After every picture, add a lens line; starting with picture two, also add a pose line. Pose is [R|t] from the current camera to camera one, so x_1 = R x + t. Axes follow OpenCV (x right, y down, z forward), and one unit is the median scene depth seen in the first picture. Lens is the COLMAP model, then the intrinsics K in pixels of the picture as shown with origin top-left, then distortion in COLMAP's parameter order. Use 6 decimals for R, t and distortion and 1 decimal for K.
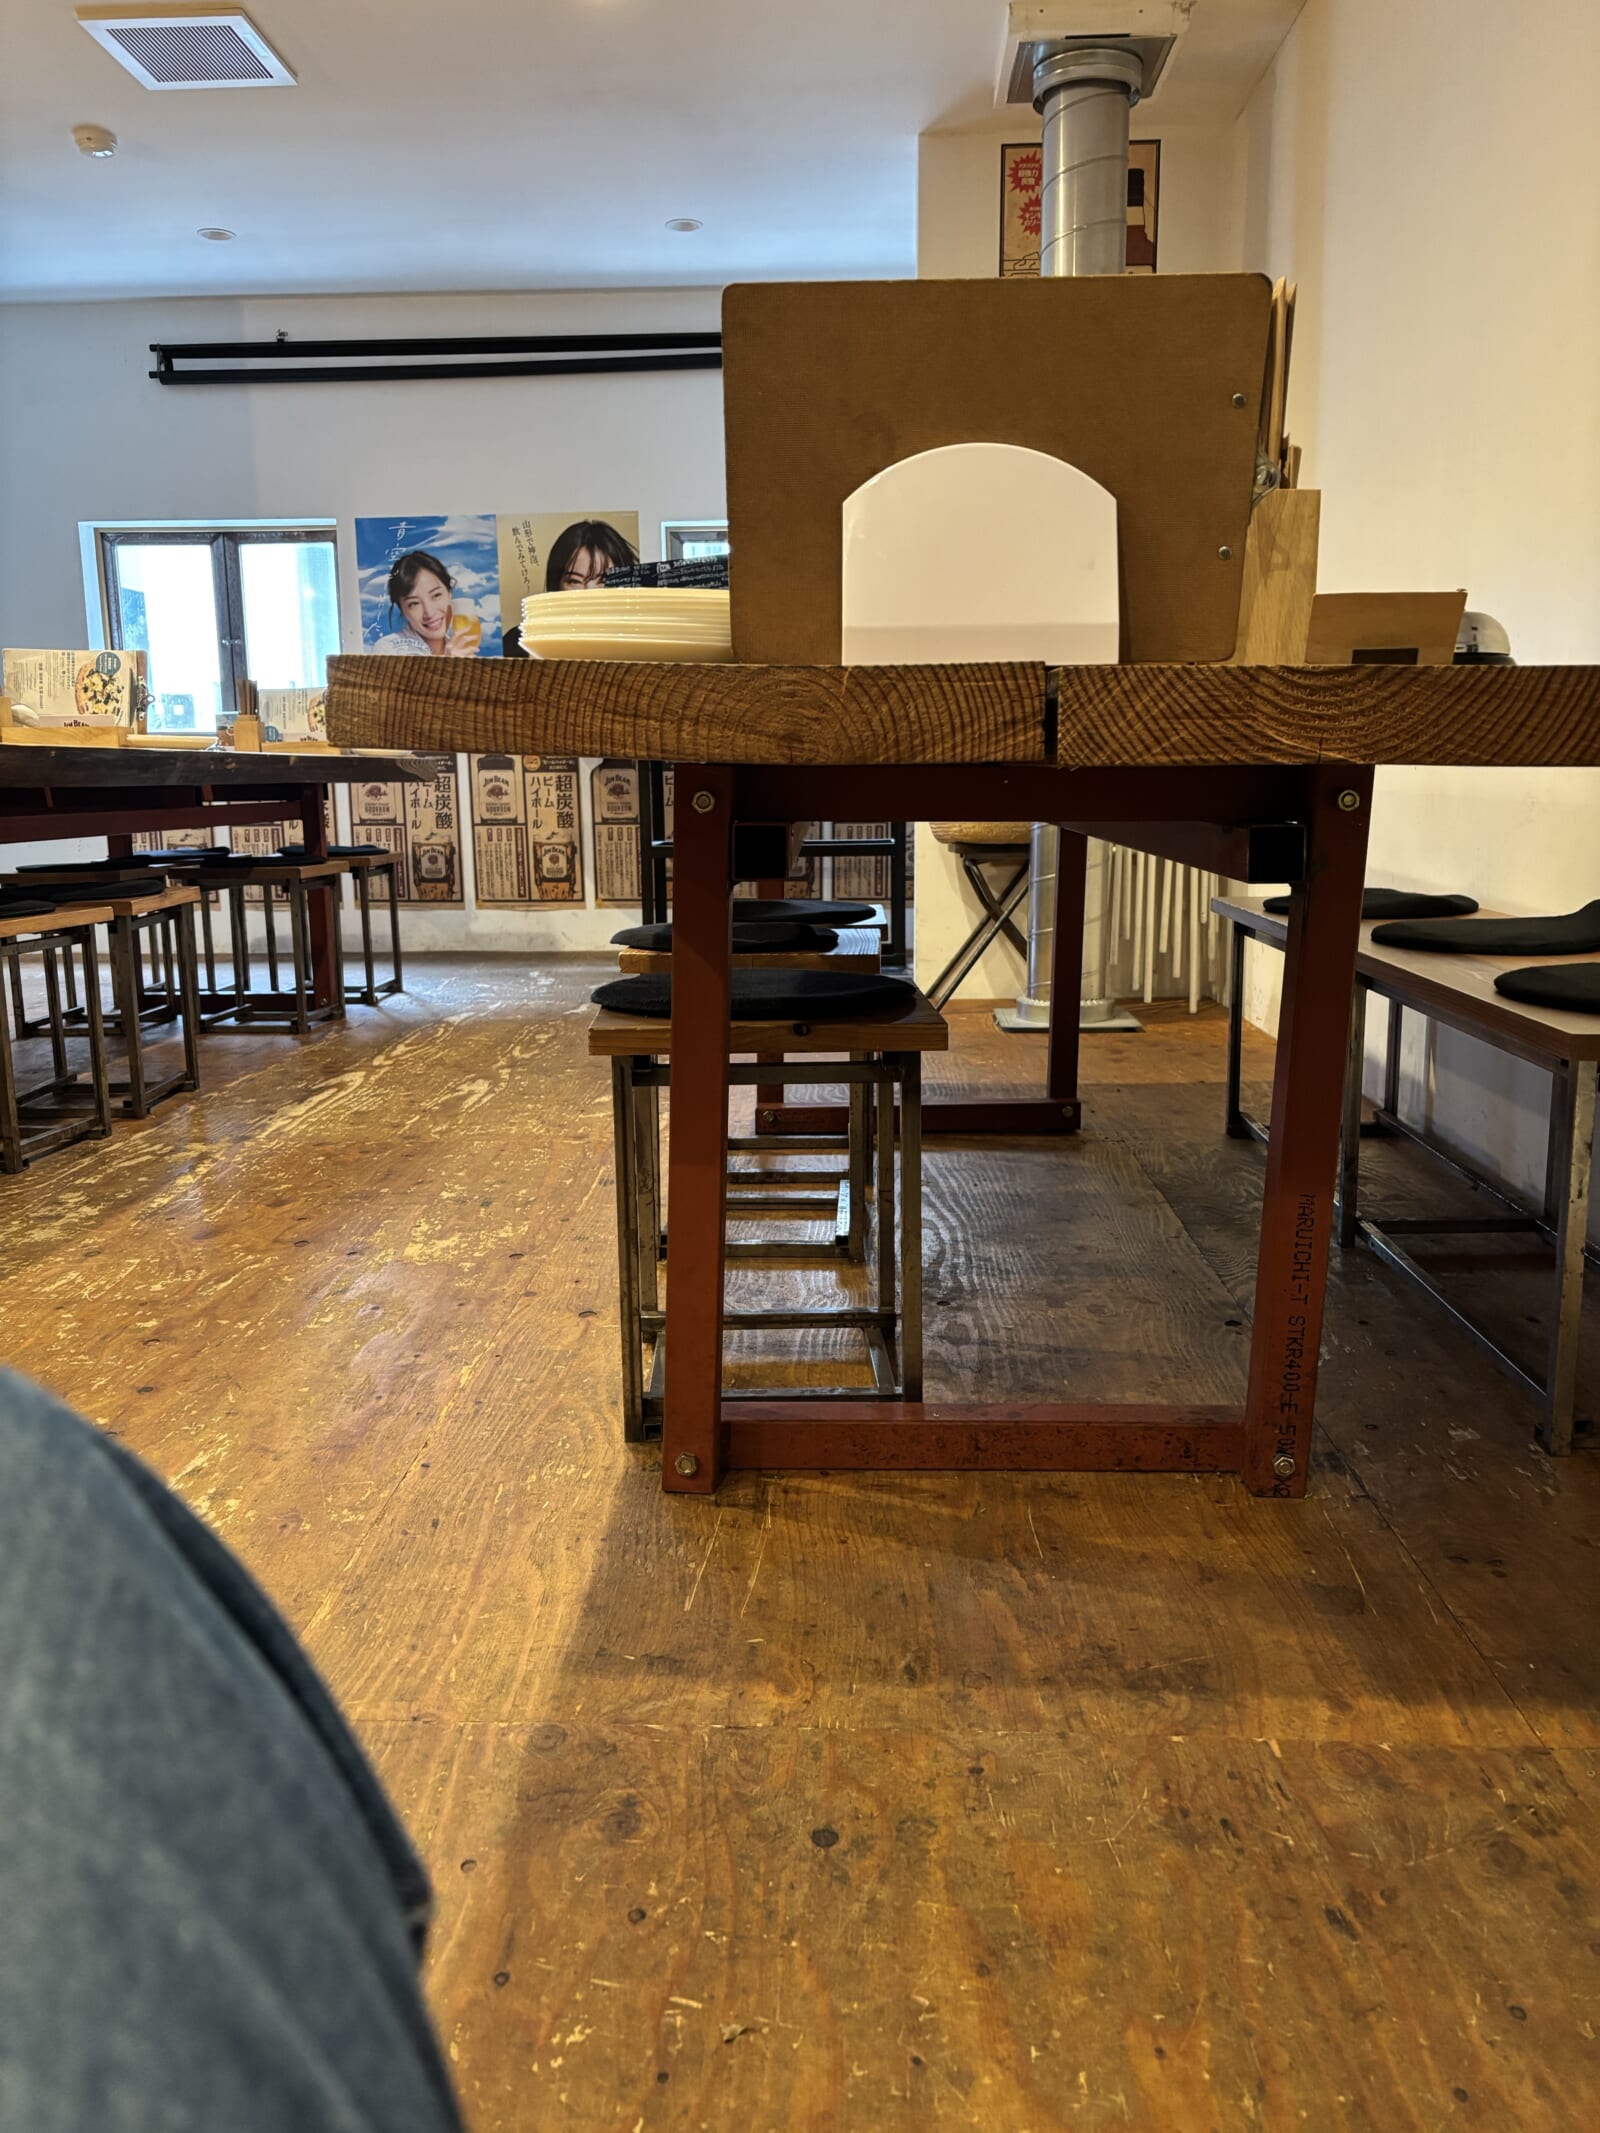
lens RADIAL K [[1615.5, 0, 791.4], [0, 1615.5, 1077.4], [0, 0, 1]] dist [0.024586, -0.033374]
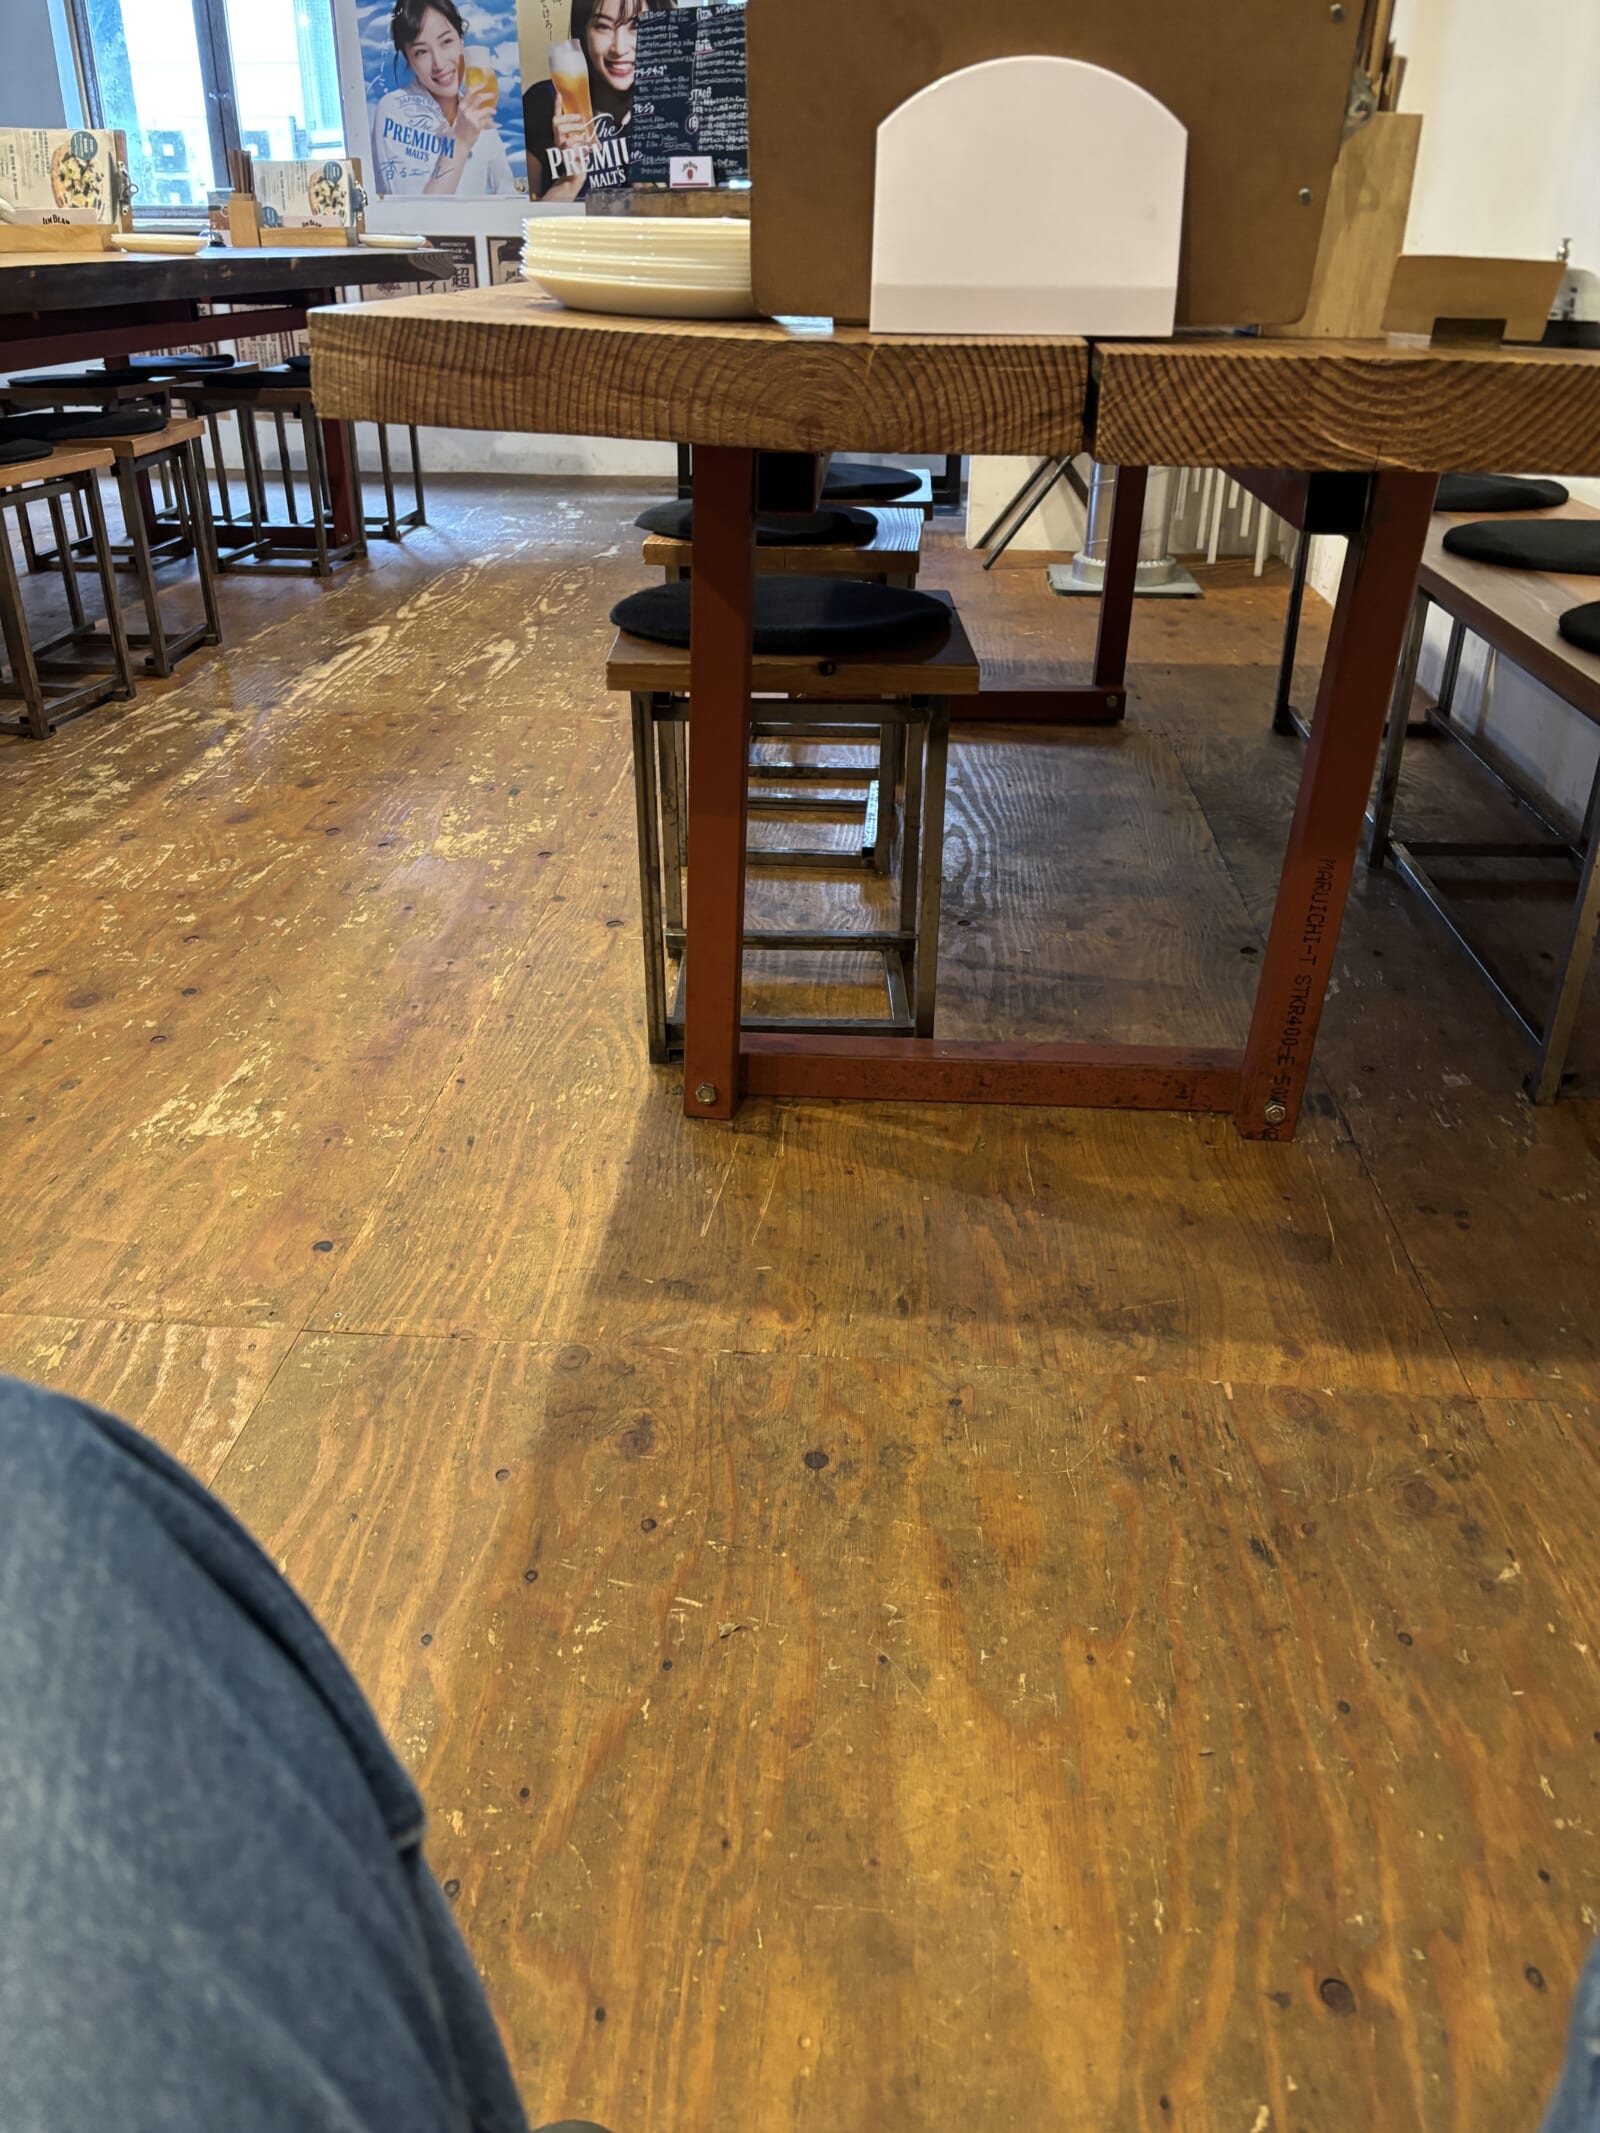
lens RADIAL K [[1615.1, 0, 797.9], [0, 1615.1, 1077.5], [0, 0, 1]] dist [0.026858, -0.034070]
pose [[0.999391, 0.030512, -0.016902, 0.013834], [-0.024271, 0.956323, 0.291303, -0.084114], [0.025052, -0.290716, 0.956481, -0.001684]]
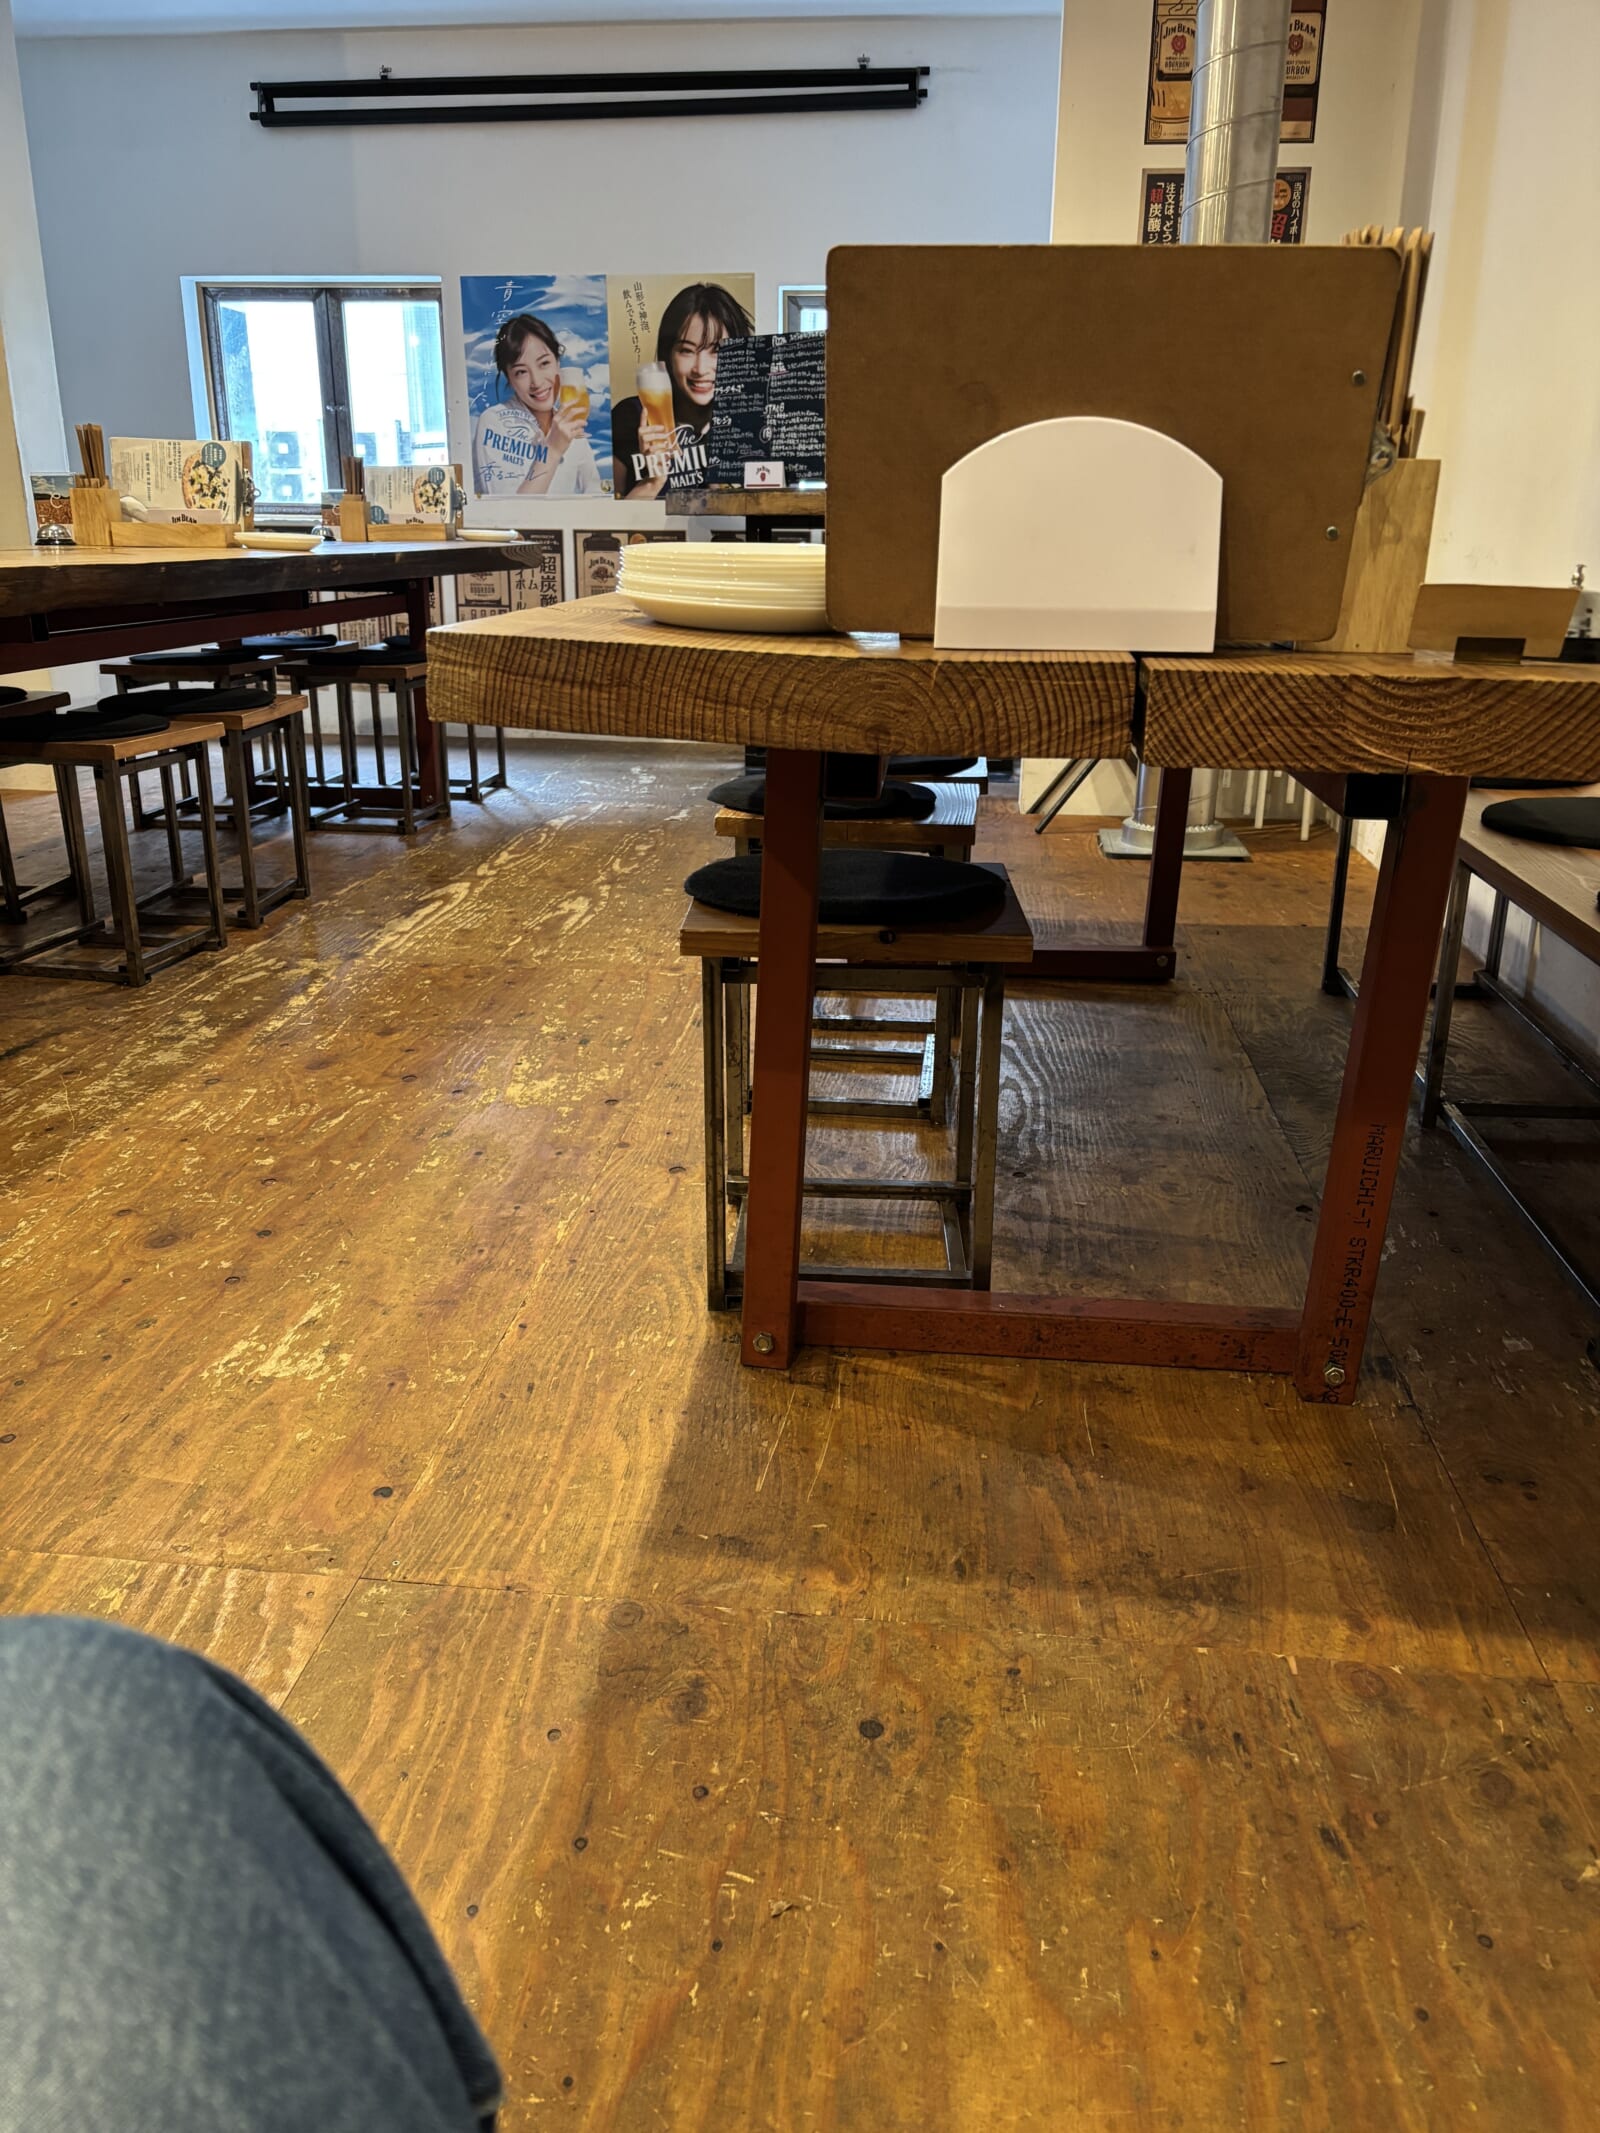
lens RADIAL K [[1615.1, 0, 797.9], [0, 1615.1, 1077.5], [0, 0, 1]] dist [0.026858, -0.034070]
pose [[0.997629, 0.041333, -0.055029, 0.009686], [-0.032786, 0.988438, 0.148036, -0.098541], [0.060511, -0.145881, 0.987450, -0.025071]]
